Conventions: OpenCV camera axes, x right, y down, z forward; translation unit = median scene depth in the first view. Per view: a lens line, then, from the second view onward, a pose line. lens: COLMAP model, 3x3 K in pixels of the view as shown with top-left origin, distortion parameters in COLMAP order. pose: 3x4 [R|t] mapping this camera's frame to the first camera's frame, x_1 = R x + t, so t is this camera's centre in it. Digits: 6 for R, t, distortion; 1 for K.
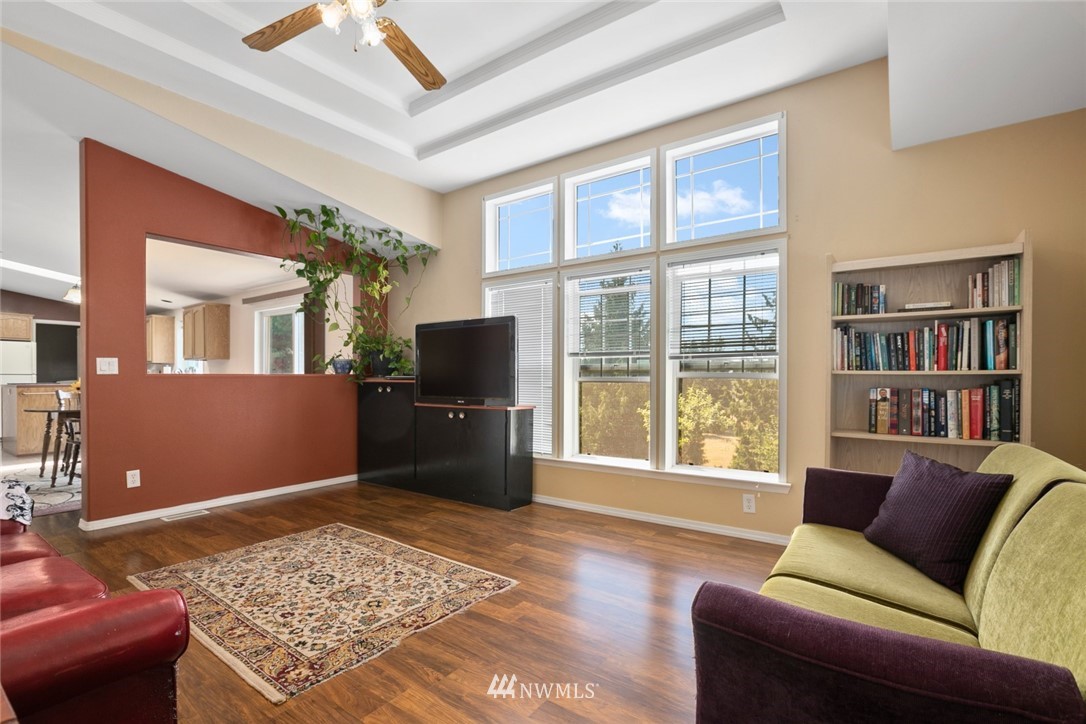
lens RADIAL K [[495.2, 0, 544.1], [0, 495.2, 379.0], [0, 0, 1]] dist [-0.001686, 0.000100]
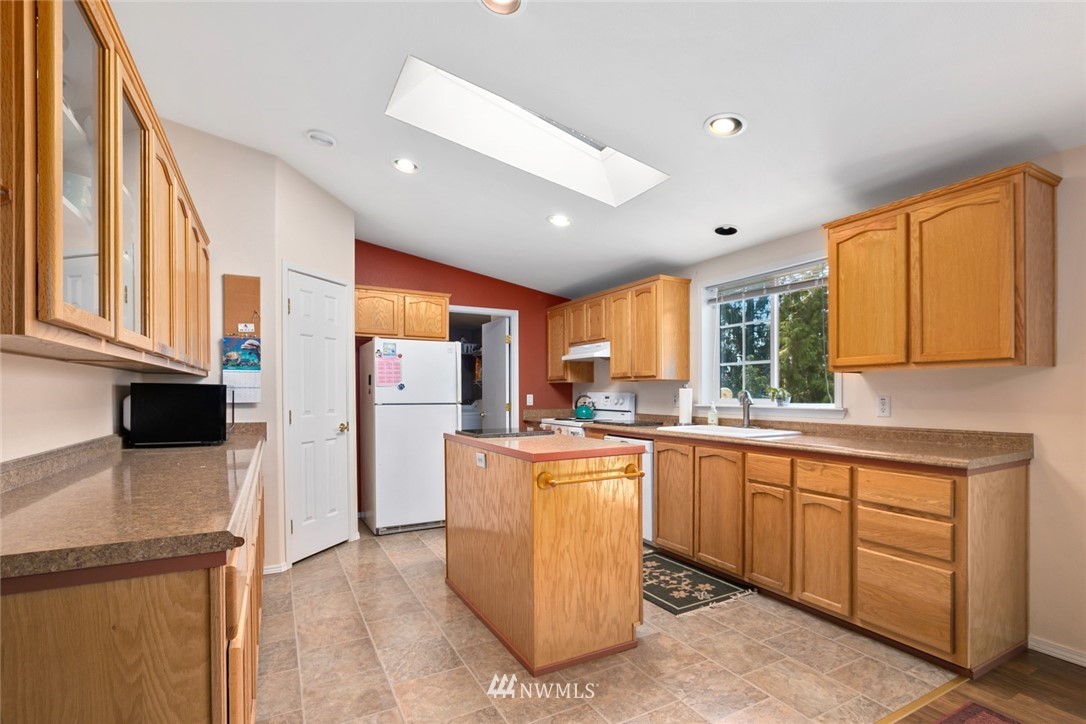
lens RADIAL K [[495.2, 0, 544.1], [0, 495.2, 379.0], [0, 0, 1]] dist [-0.001686, 0.000100]
pose [[0.906588, -0.010061, -0.421897, -0.794894], [-0.001146, 0.999653, -0.026303, -0.022971], [0.422015, 0.024330, 0.906262, 0.611950]]
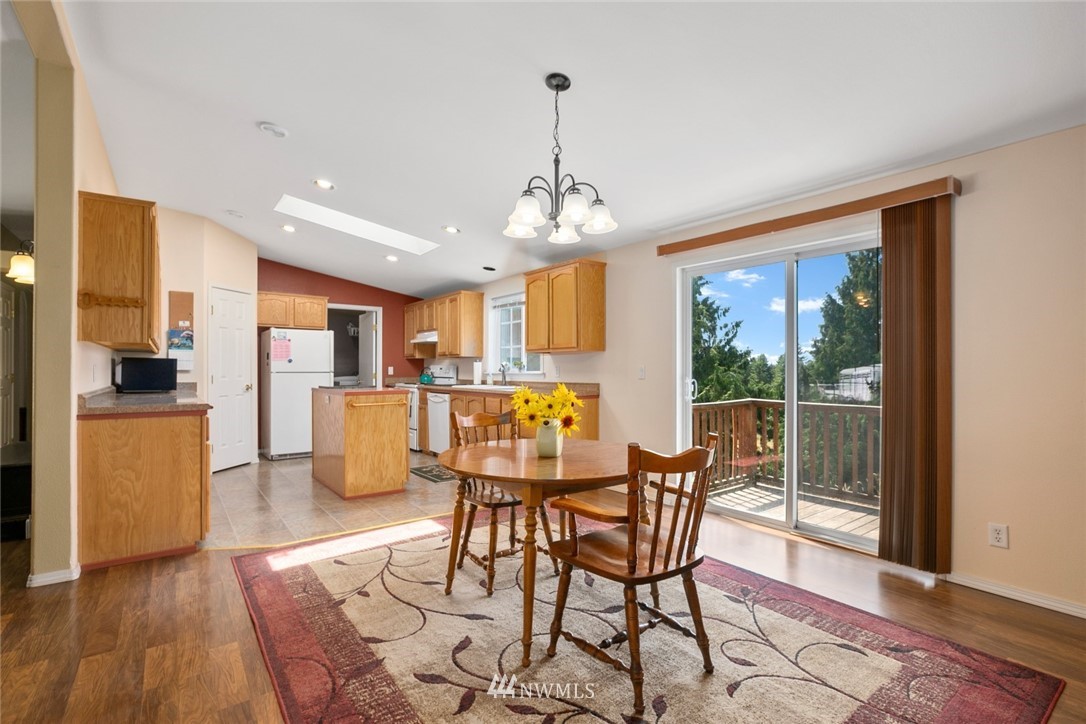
lens RADIAL K [[498.9, 0, 521.9], [0, 498.9, 352.2], [0, 0, 1]] dist [0.034148, -0.000010]
pose [[0.947541, -0.006581, -0.319567, -0.536666], [-0.003823, 0.999483, -0.031919, -0.017481], [0.319612, 0.031466, 0.947026, 0.373208]]
